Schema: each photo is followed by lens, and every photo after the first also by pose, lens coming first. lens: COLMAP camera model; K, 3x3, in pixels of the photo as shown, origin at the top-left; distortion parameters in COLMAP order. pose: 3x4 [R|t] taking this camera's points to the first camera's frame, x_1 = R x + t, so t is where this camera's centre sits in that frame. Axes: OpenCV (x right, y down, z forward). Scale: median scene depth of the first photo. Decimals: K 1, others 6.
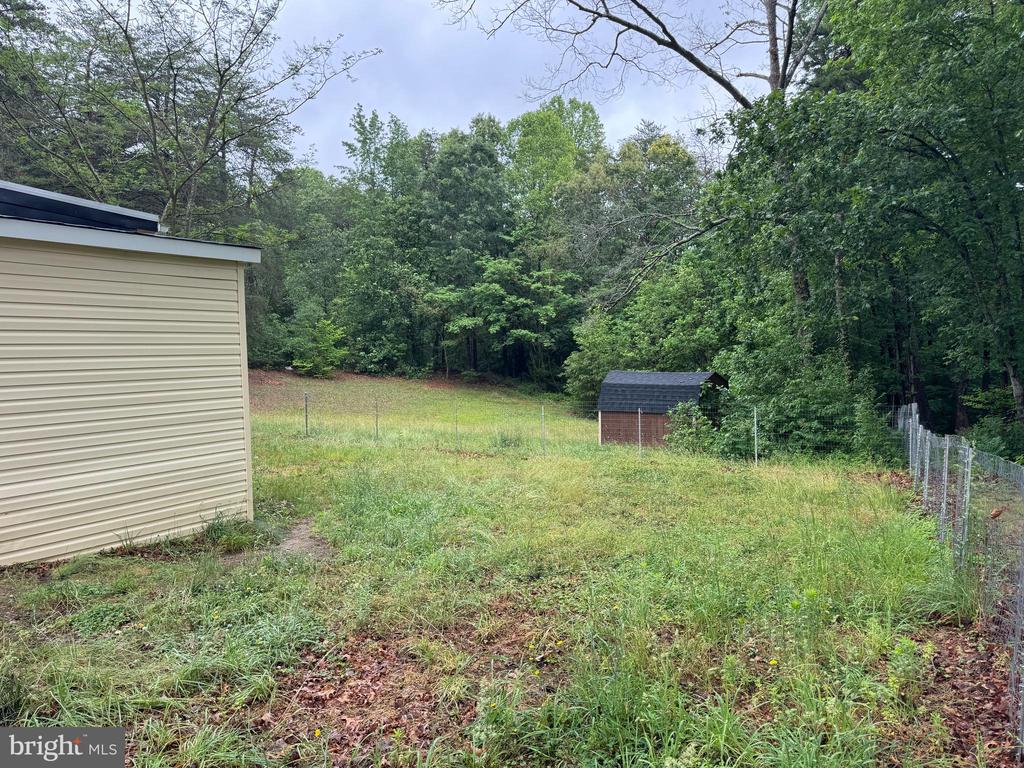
lens RADIAL K [[675.1, 0, 507.1], [0, 675.1, 385.3], [0, 0, 1]] dist [0.075084, -0.080960]
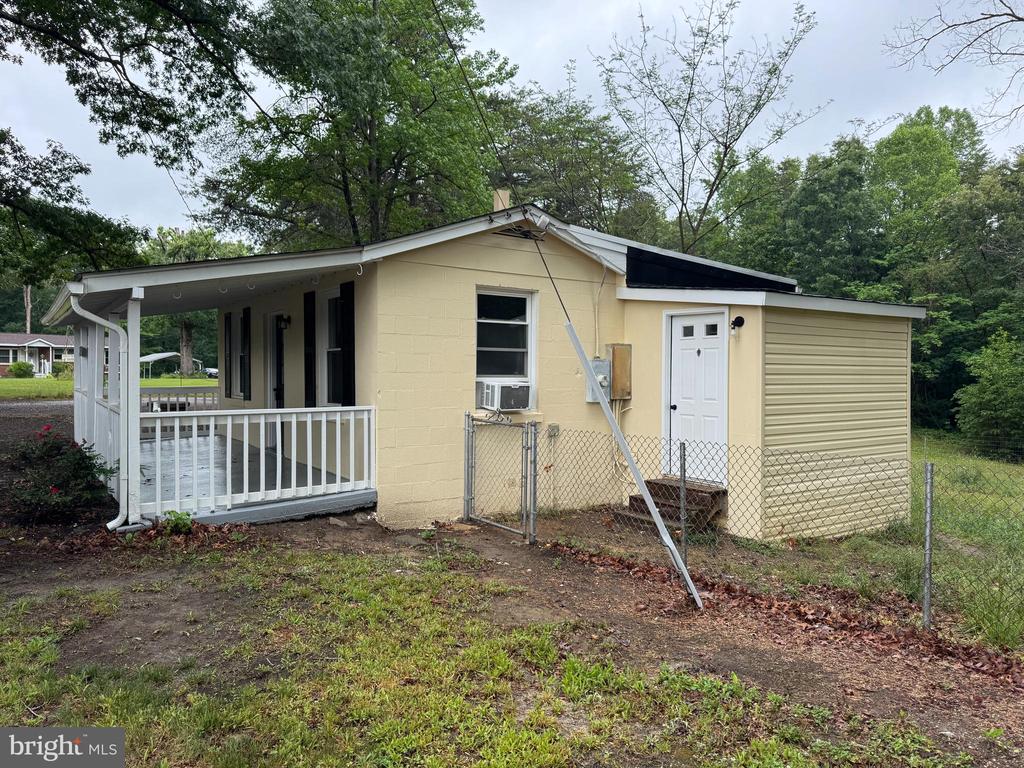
lens RADIAL K [[675.1, 0, 507.1], [0, 675.1, 385.3], [0, 0, 1]] dist [0.075084, -0.080960]
pose [[0.924742, 0.028144, -0.379553, -0.111891], [-0.040699, 0.998856, -0.025094, 0.000276], [0.378413, 0.038653, 0.924830, -0.078857]]
